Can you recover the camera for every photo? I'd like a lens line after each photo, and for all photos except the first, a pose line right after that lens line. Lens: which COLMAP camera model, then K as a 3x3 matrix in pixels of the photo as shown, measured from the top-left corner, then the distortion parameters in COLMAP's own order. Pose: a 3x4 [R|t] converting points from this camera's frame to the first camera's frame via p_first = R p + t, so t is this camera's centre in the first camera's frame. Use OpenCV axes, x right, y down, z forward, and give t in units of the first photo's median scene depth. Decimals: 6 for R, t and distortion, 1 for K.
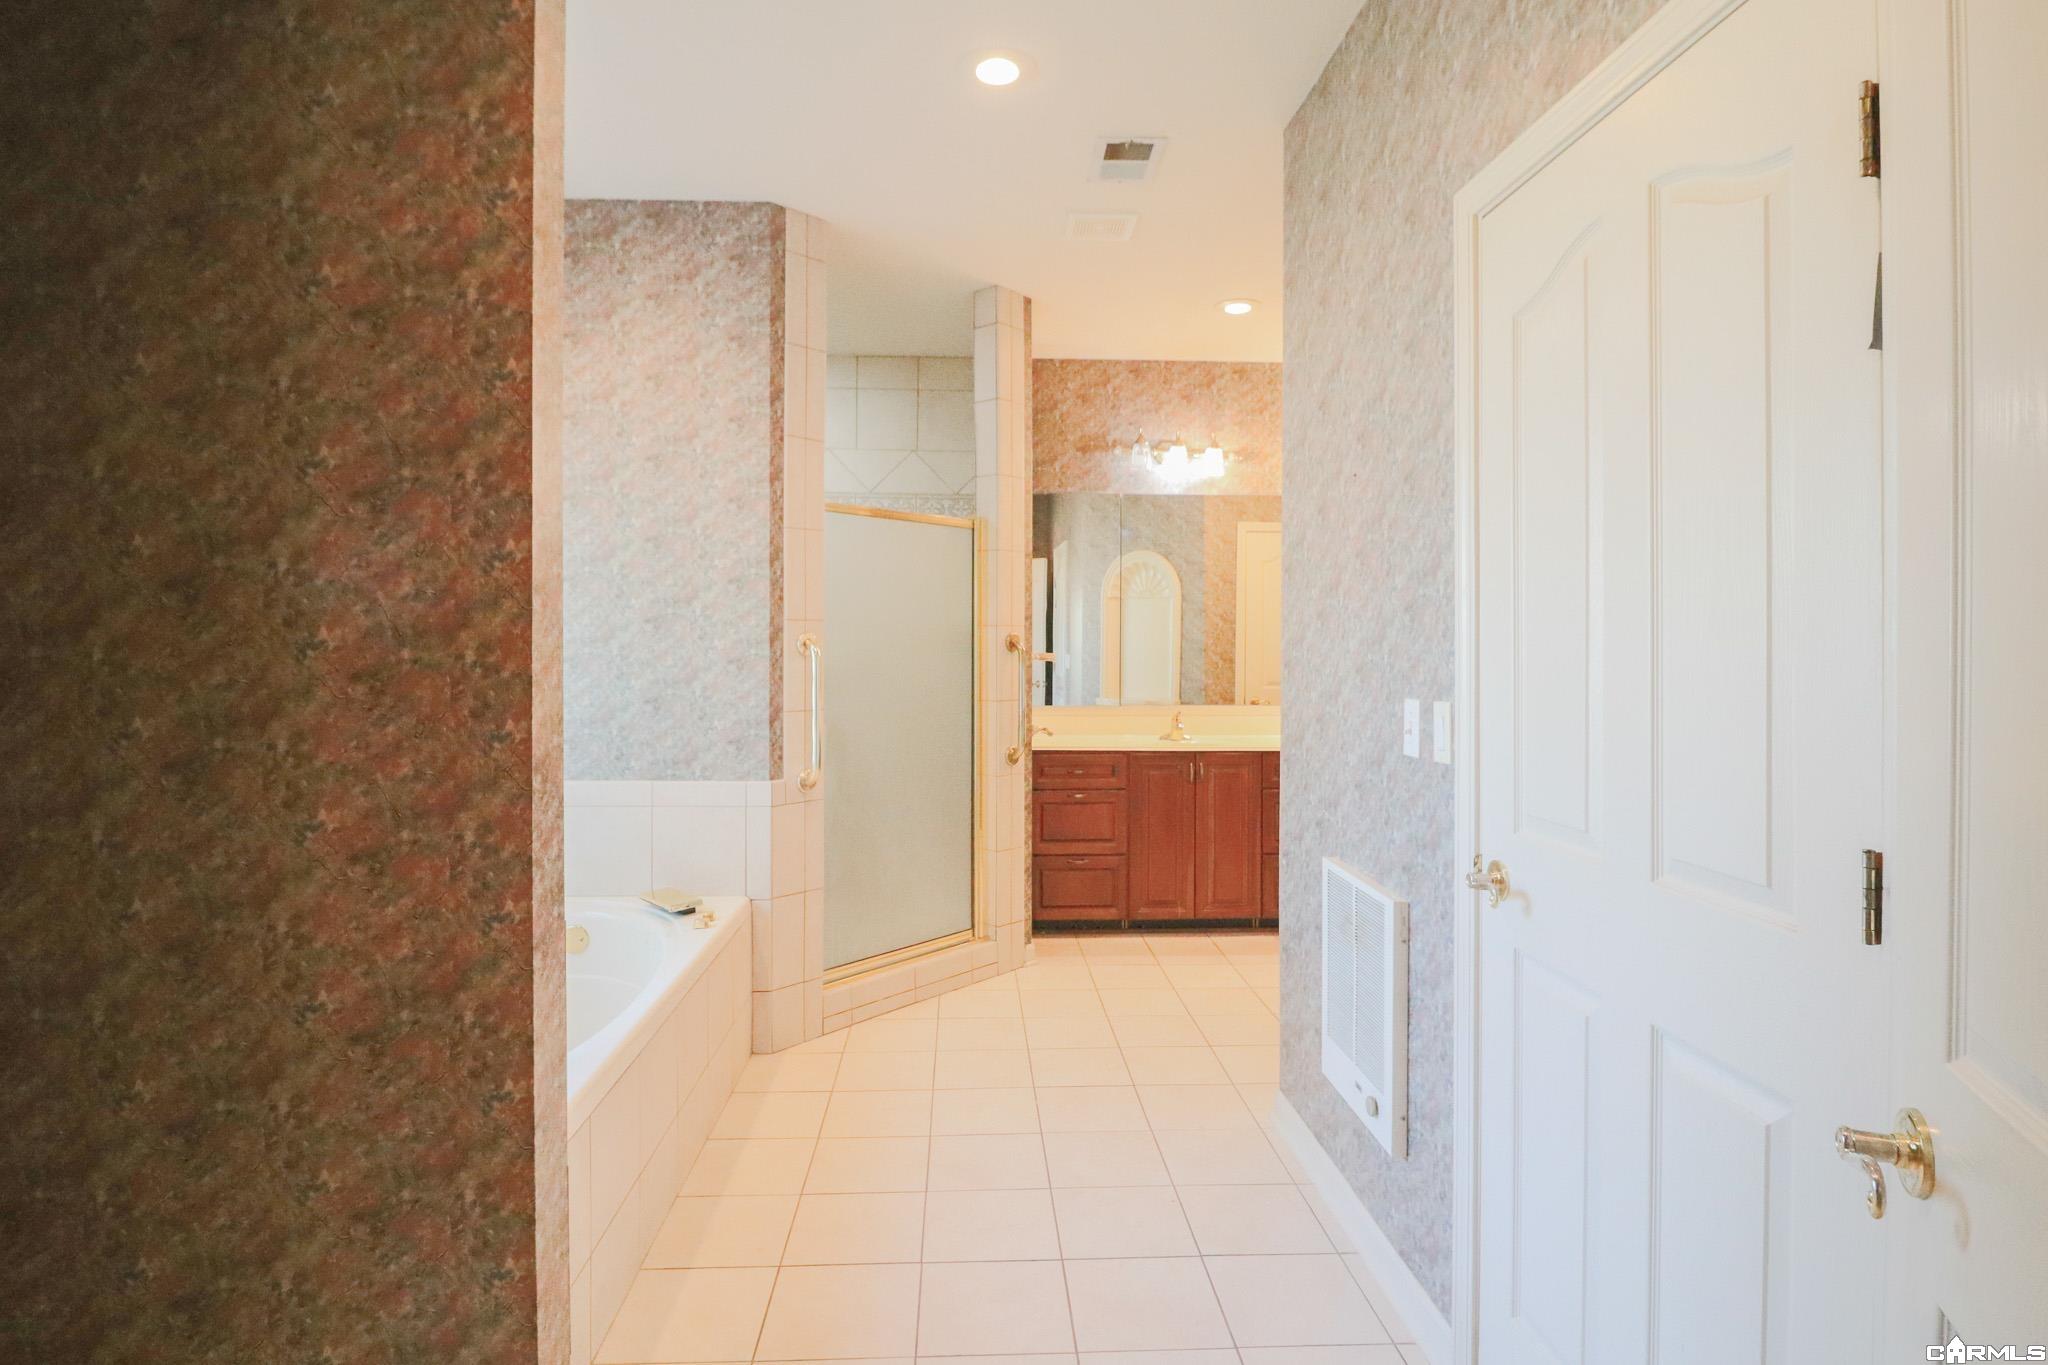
lens RADIAL K [[1051.0, 0, 1029.3], [0, 1051.0, 668.2], [0, 0, 1]] dist [0.000138, -0.010533]
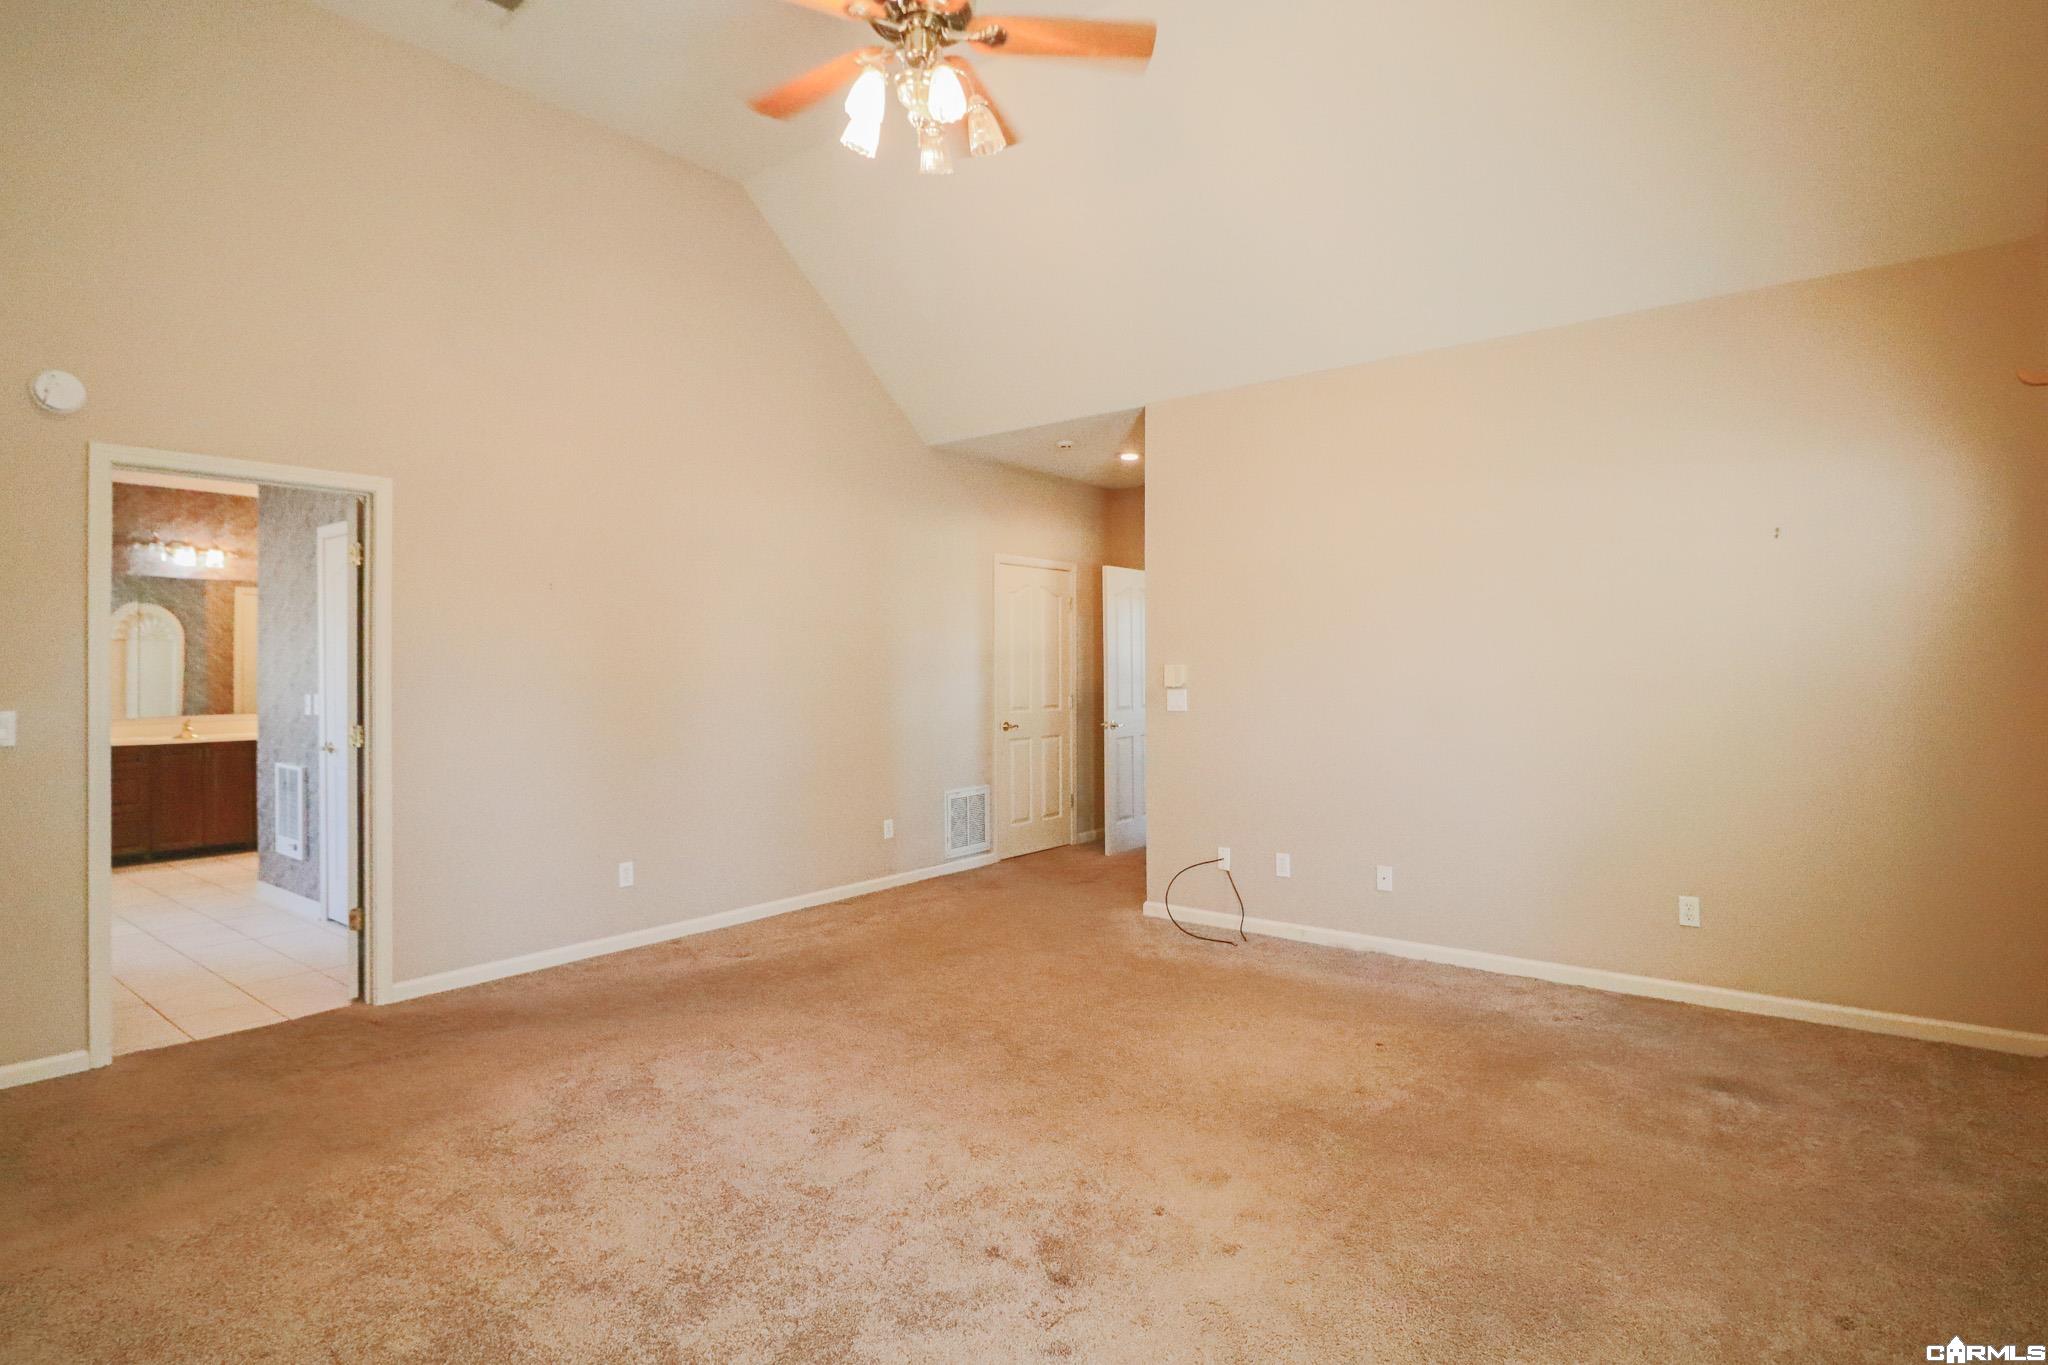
lens RADIAL K [[1051.0, 0, 1036.6], [0, 1051.0, 678.8], [0, 0, 1]] dist [0.000138, -0.010533]
pose [[0.663957, -0.001703, 0.747769, -0.177934], [0.016852, 0.999778, -0.012687, 0.022601], [-0.747581, 0.021024, 0.663838, -0.941794]]
